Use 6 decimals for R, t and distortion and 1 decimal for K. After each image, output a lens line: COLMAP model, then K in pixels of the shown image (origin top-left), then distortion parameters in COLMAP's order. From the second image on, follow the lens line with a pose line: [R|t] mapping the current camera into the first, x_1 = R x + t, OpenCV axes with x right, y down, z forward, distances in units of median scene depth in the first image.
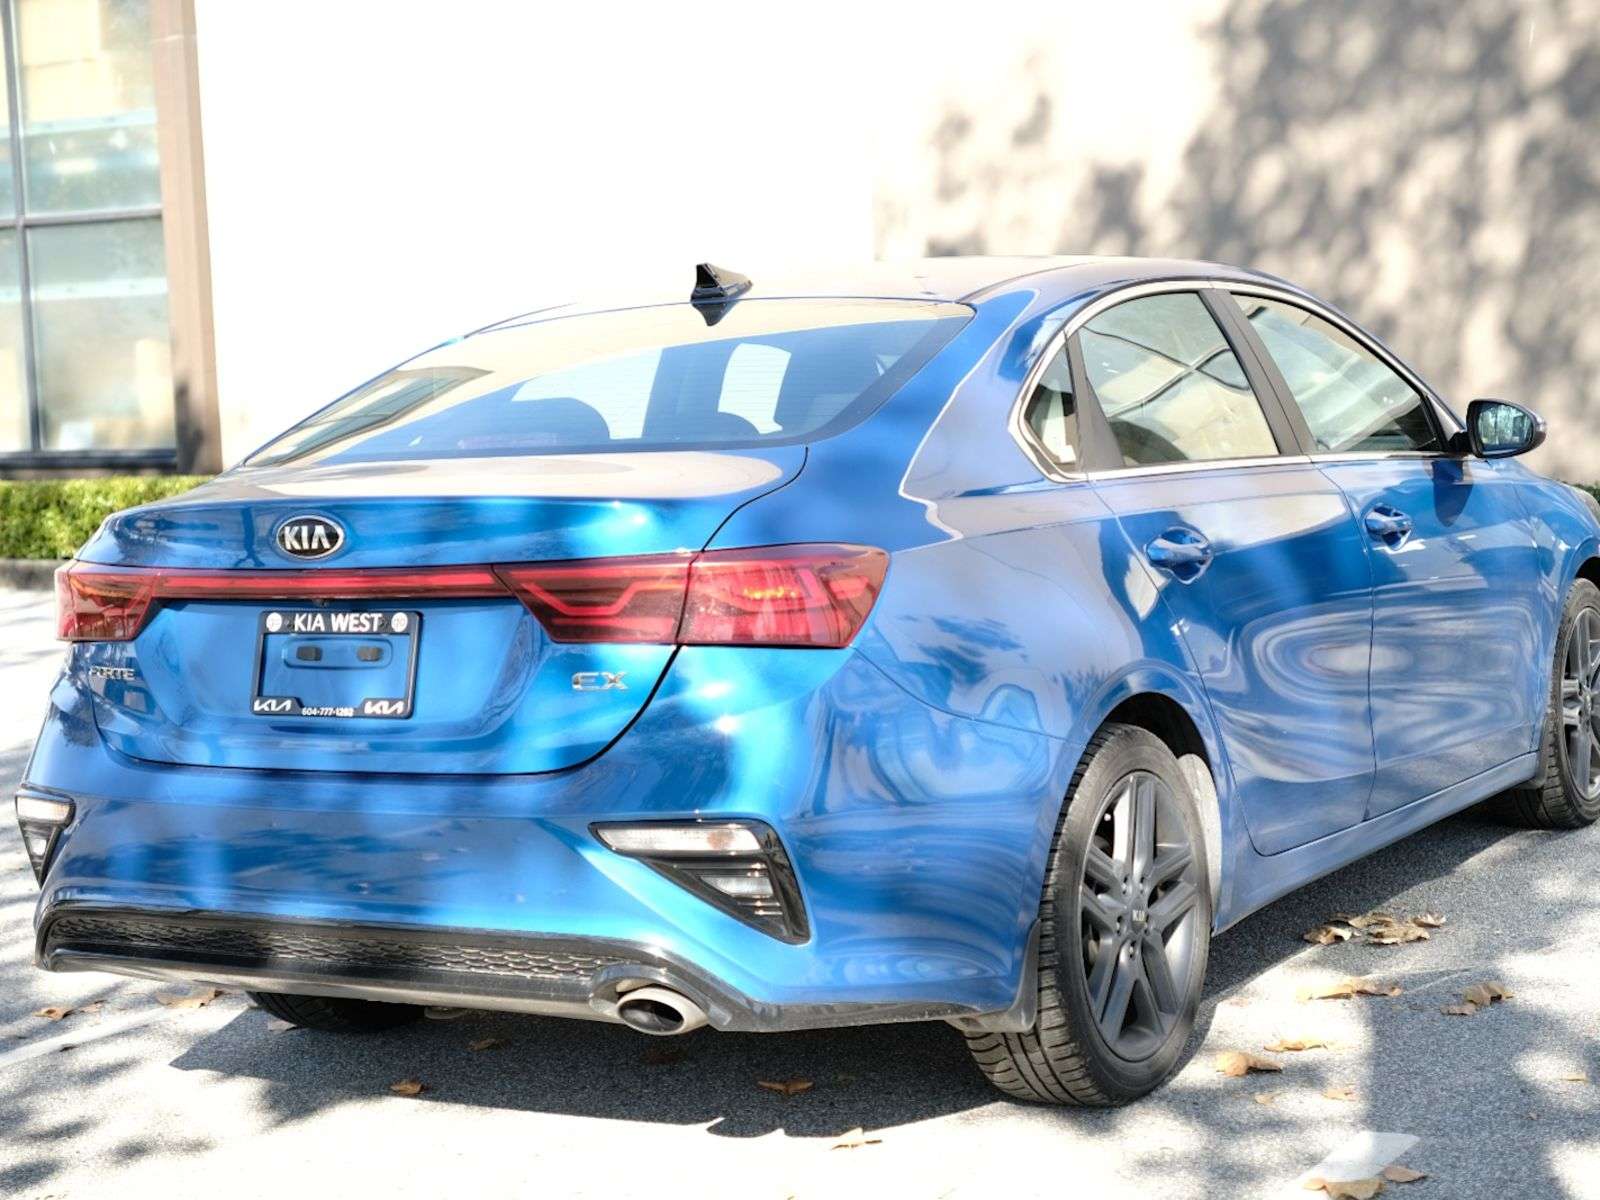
lens RADIAL K [[1235.9, 0, 792.9], [0, 1235.9, 596.0], [0, 0, 1]] dist [0.001783, -0.009146]
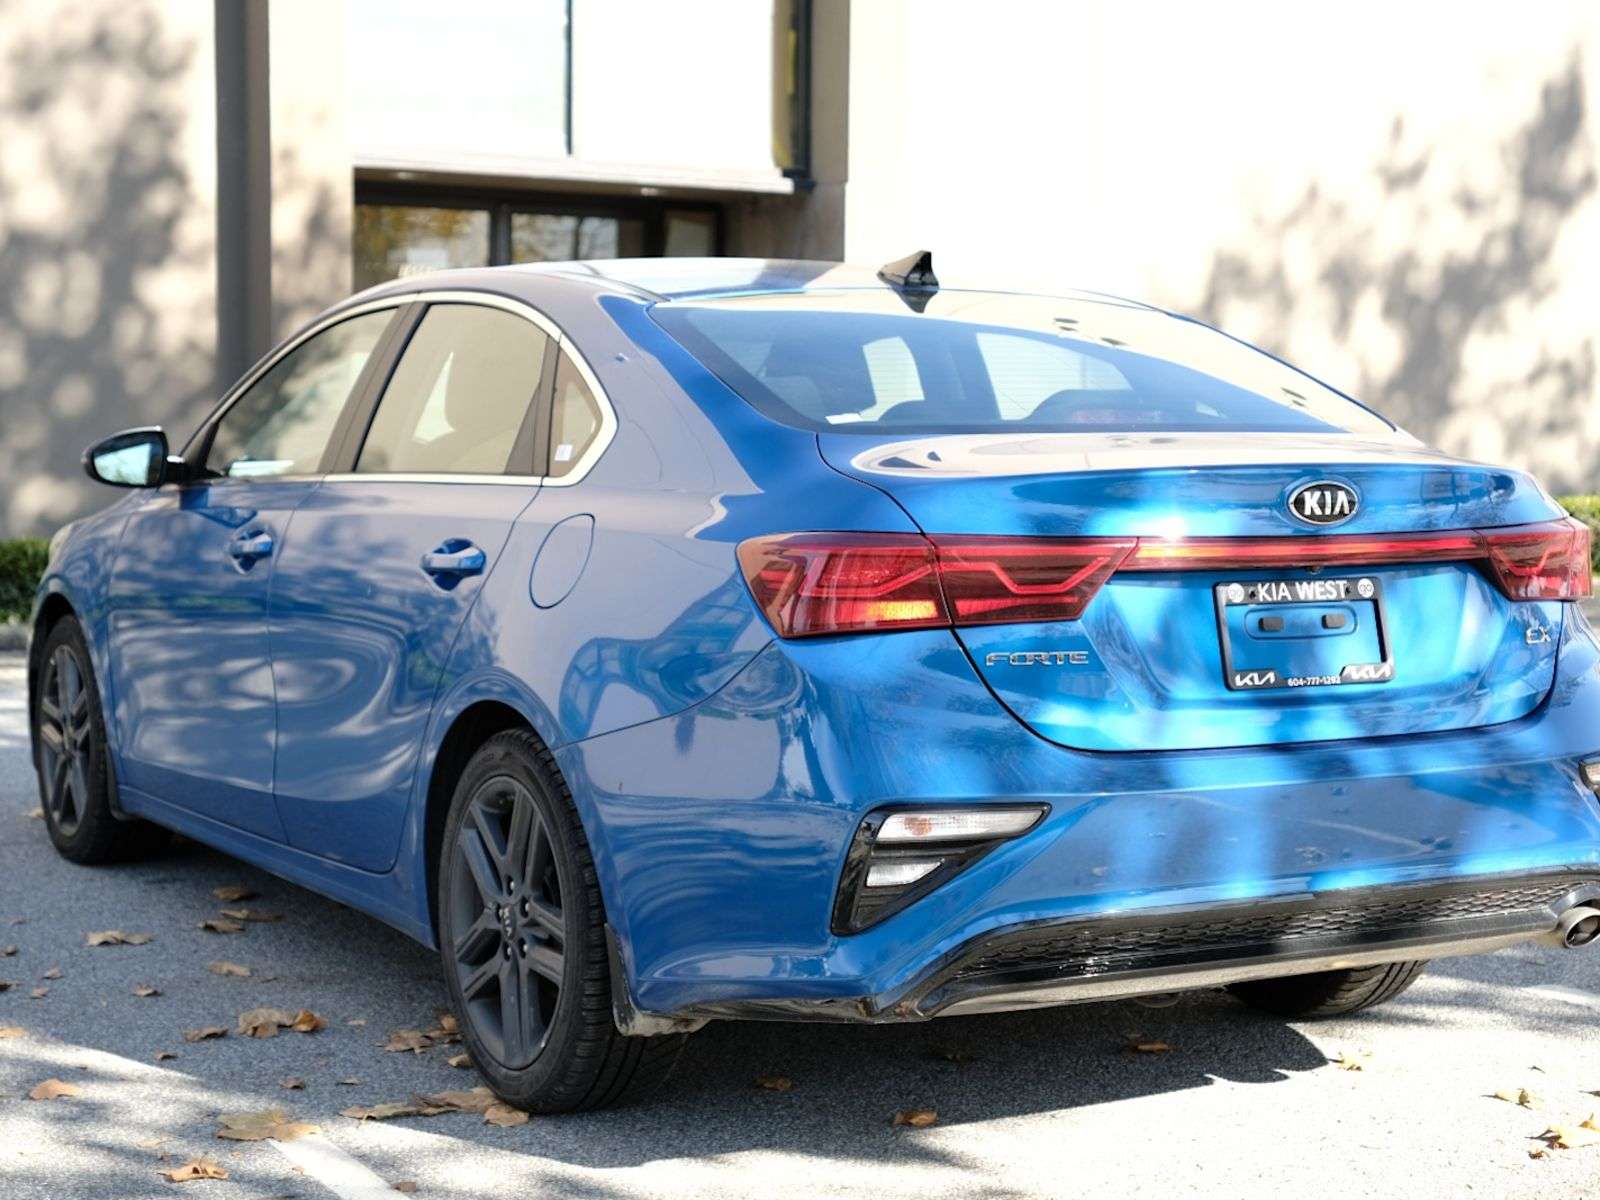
lens RADIAL K [[1235.9, 0, 792.9], [0, 1235.9, 596.0], [0, 0, 1]] dist [0.001783, -0.009146]
pose [[0.883842, -0.025030, 0.467116, -1.192444], [0.034263, 0.999349, -0.011280, 0.022658], [-0.466530, 0.025975, 0.884124, 0.318141]]
